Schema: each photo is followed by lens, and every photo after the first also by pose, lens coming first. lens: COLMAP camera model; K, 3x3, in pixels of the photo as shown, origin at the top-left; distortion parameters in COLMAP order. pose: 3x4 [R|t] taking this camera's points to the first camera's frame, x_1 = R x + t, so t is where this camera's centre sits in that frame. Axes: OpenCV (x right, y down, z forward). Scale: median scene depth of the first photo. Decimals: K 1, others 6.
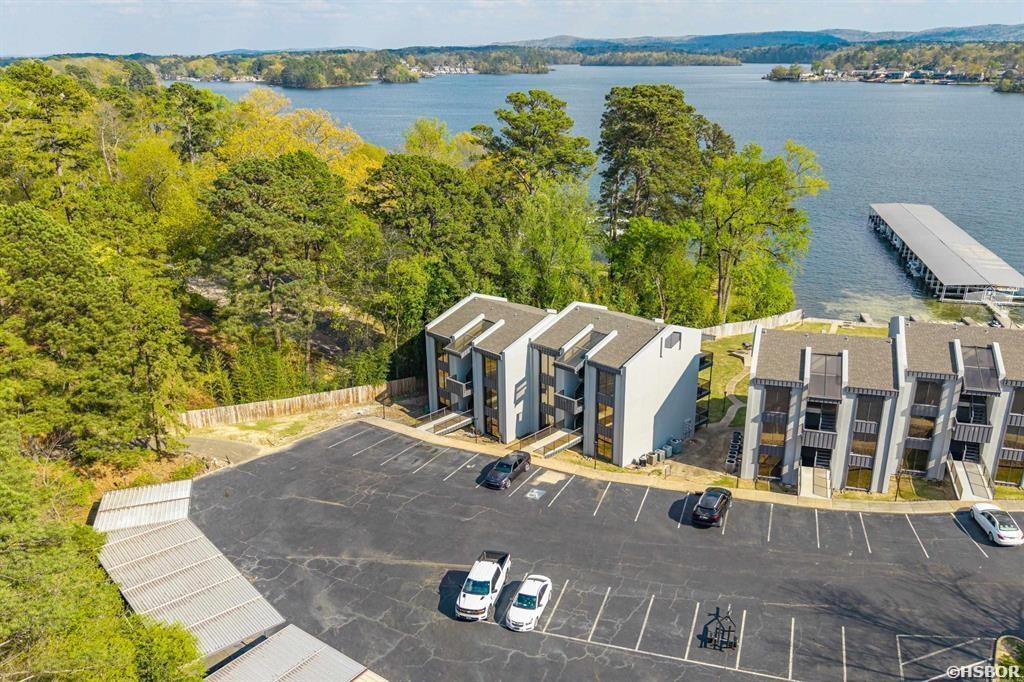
lens RADIAL K [[830.7, 0, 521.4], [0, 830.7, 372.1], [0, 0, 1]] dist [0.014112, -0.003572]
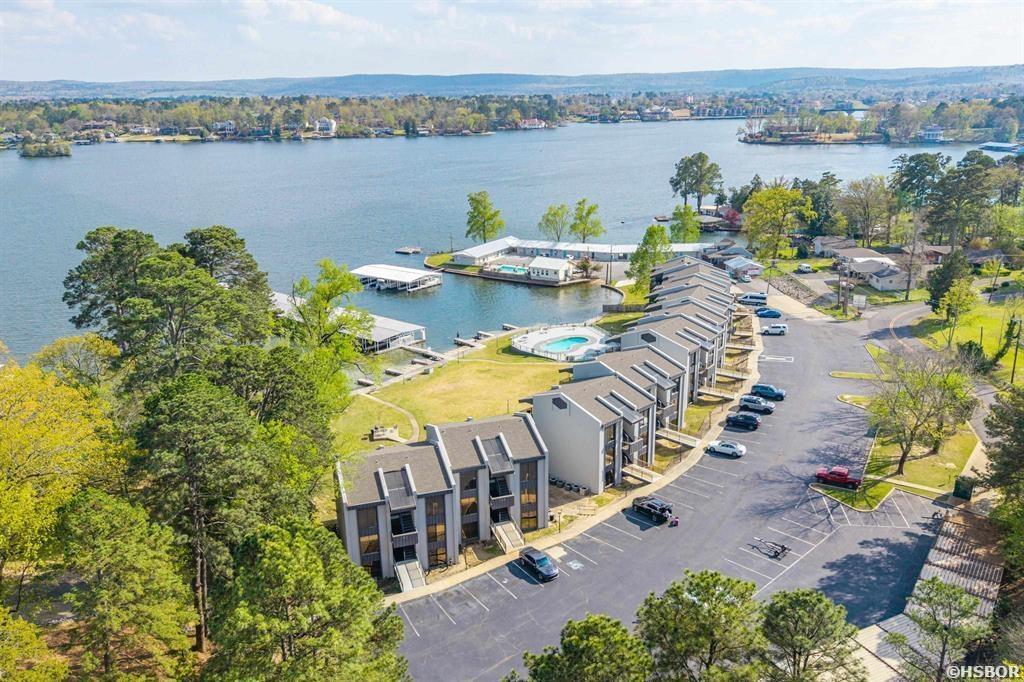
lens RADIAL K [[830.7, 0, 521.4], [0, 830.7, 372.1], [0, 0, 1]] dist [0.014112, -0.003572]
pose [[0.454746, -0.280695, 0.845231, -0.876465], [0.328016, 0.935111, 0.134067, -0.283698], [-0.828017, 0.216283, 0.517311, 0.287677]]
